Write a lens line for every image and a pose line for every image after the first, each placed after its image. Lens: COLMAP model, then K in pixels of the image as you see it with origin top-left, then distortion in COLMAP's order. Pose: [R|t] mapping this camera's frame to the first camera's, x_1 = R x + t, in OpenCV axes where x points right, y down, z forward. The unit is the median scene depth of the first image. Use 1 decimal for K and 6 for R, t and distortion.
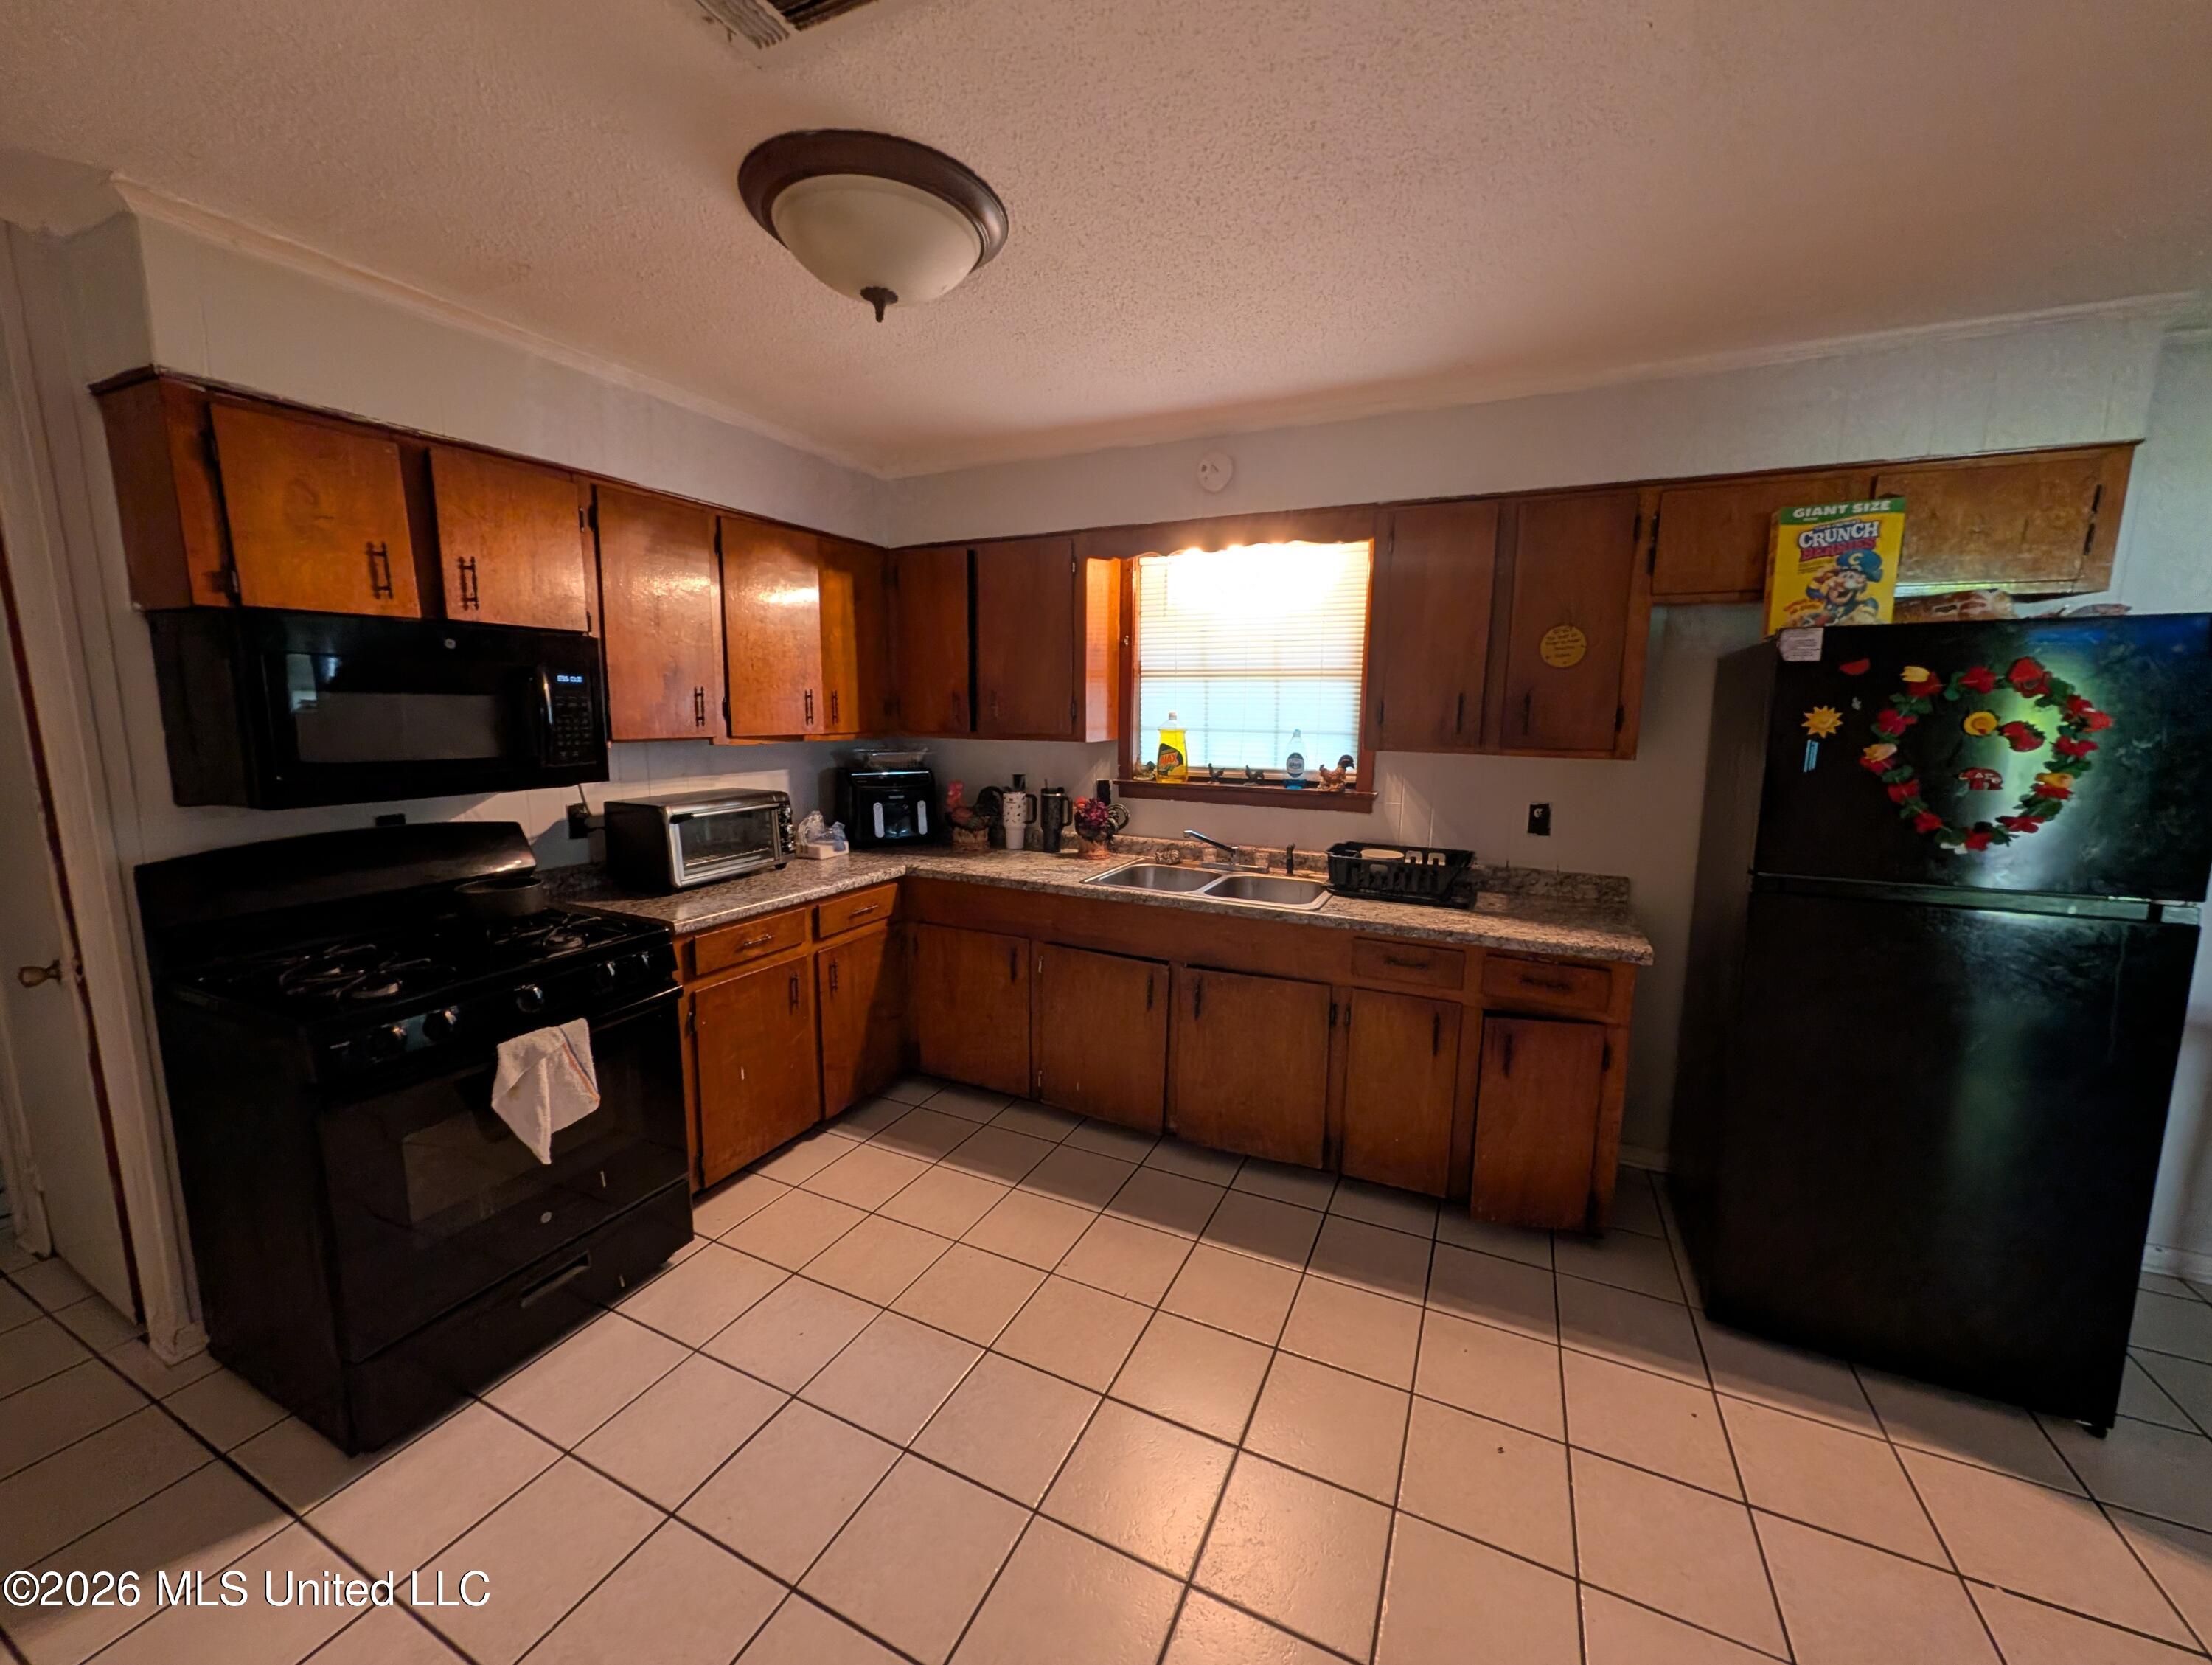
lens RADIAL K [[852.7, 0, 1101.7], [0, 852.7, 830.8], [0, 0, 1]] dist [0.003588, 0.000257]
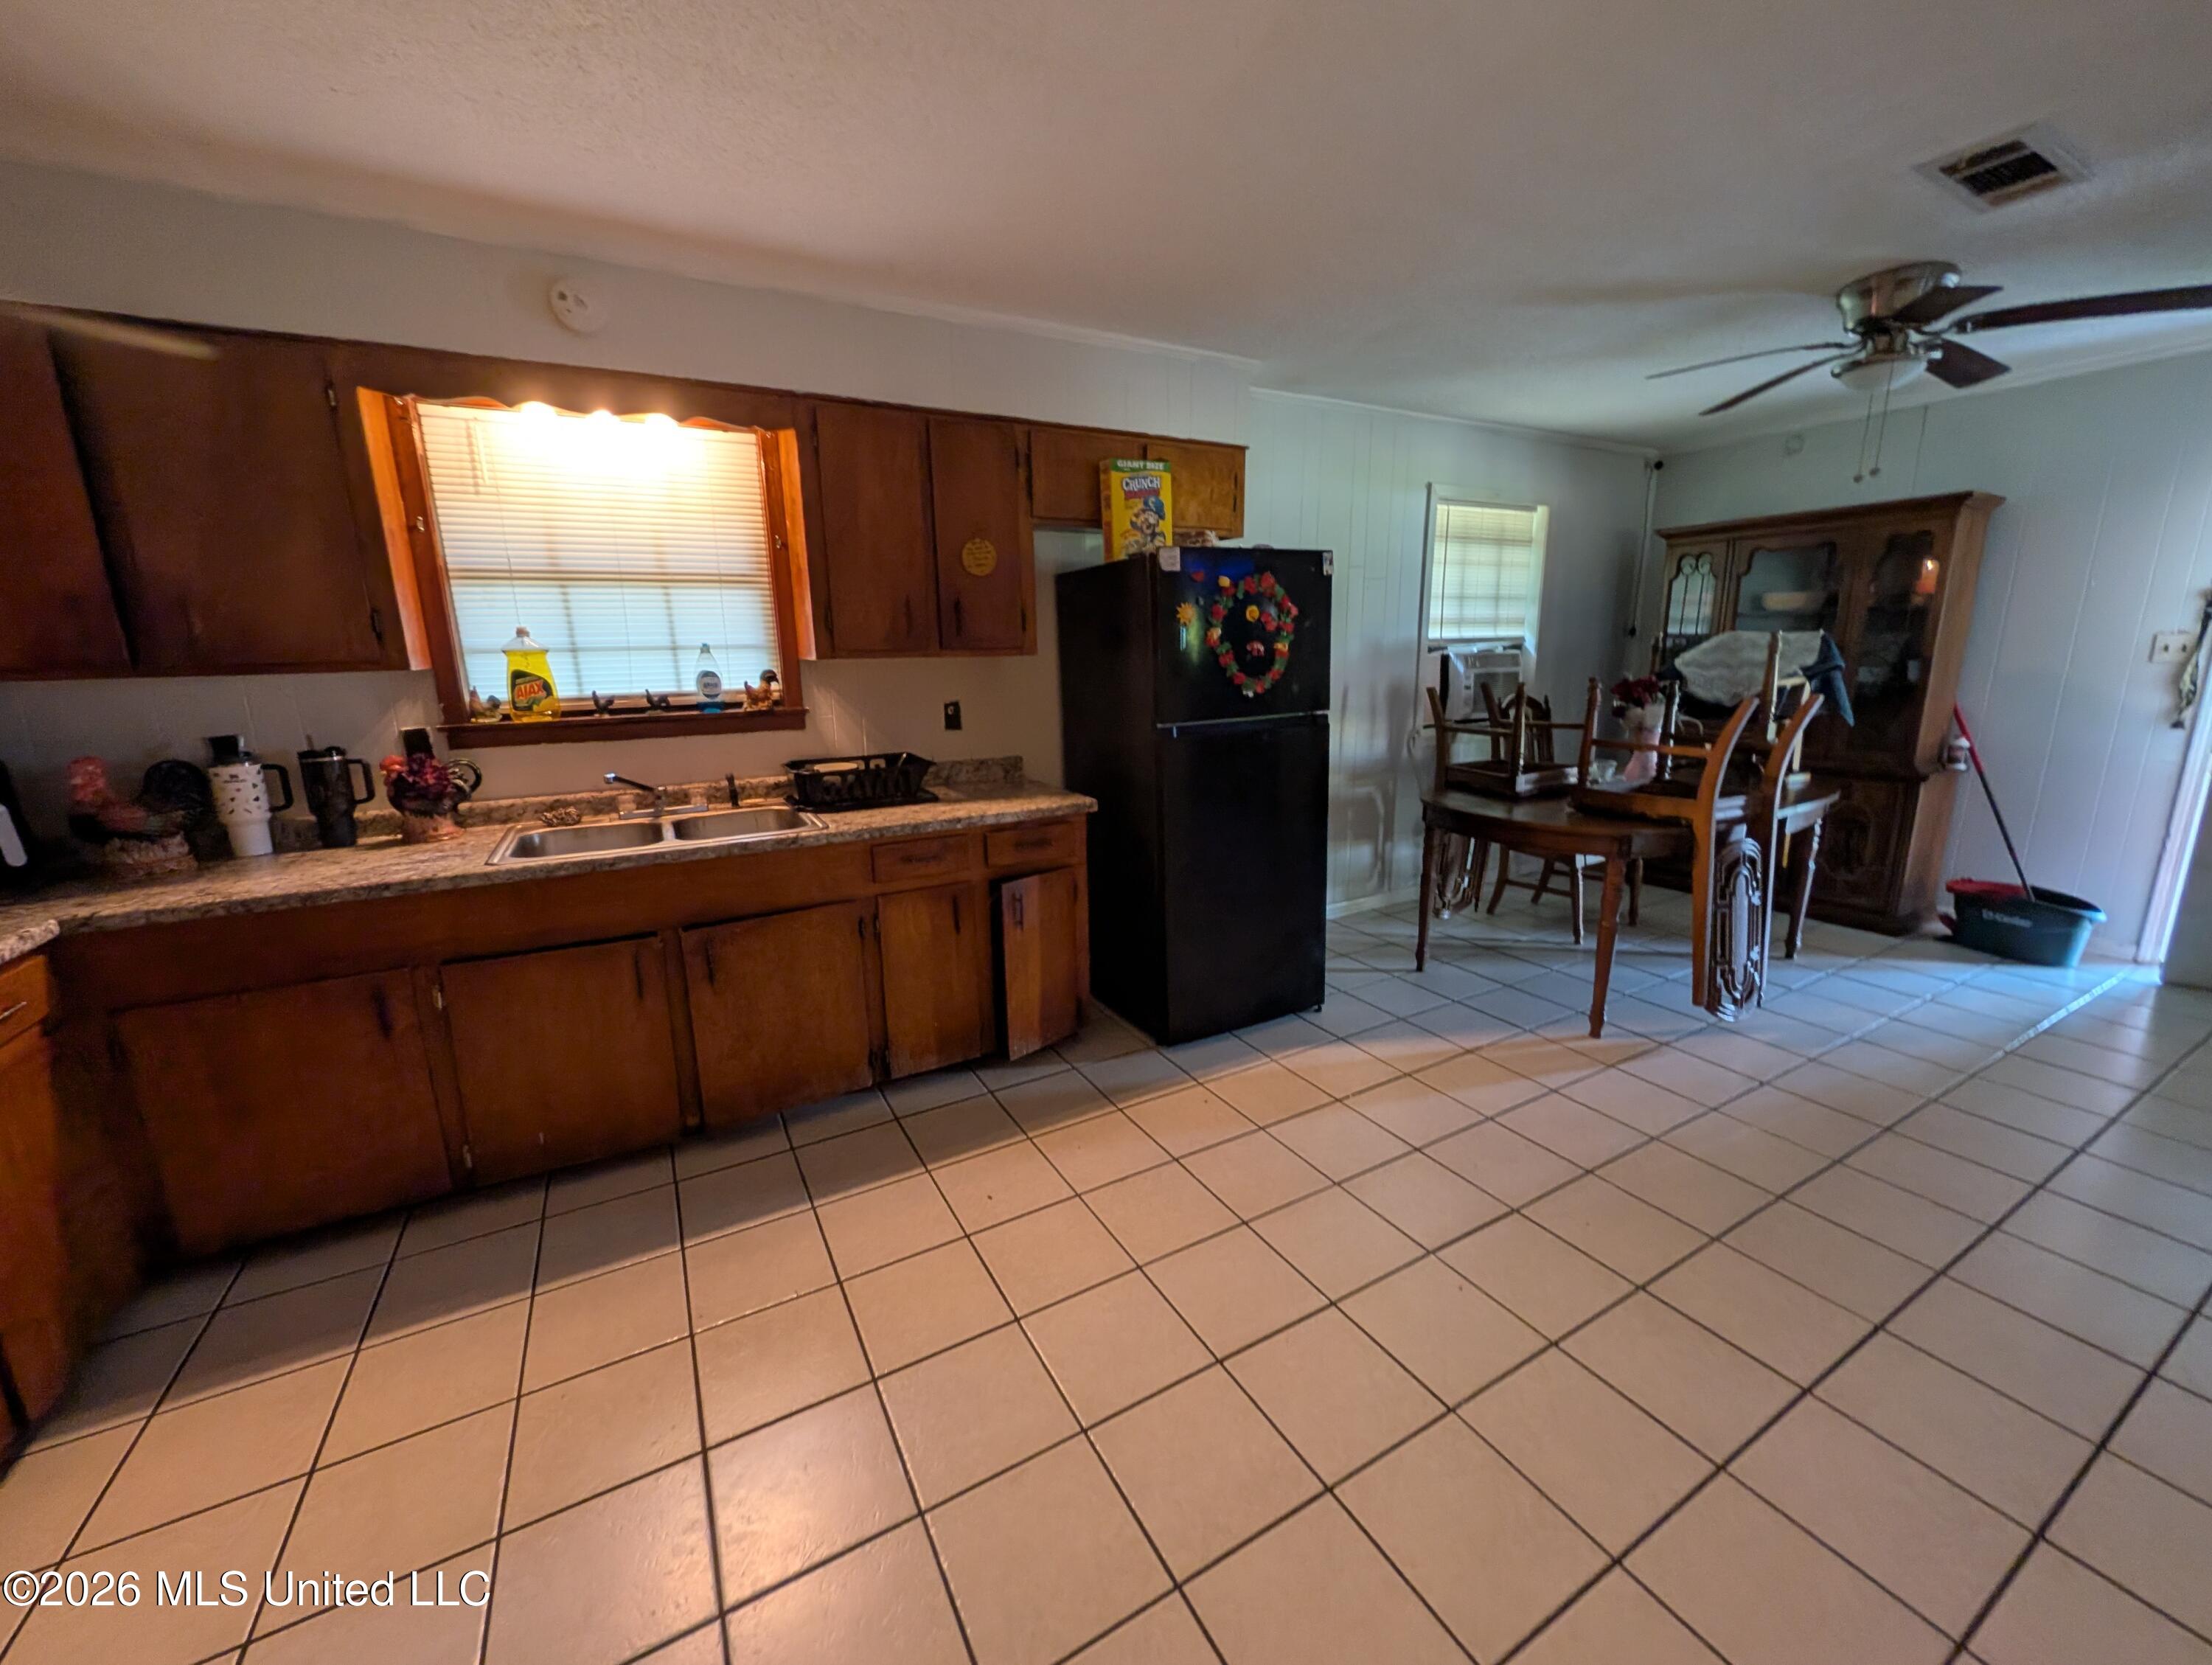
lens RADIAL K [[852.7, 0, 1101.7], [0, 852.7, 830.8], [0, 0, 1]] dist [0.003588, 0.000257]
pose [[0.584428, -0.196688, 0.787247, -0.273683], [0.143805, 0.979927, 0.138071, 0.007382], [-0.798601, 0.032517, 0.600982, 0.157946]]
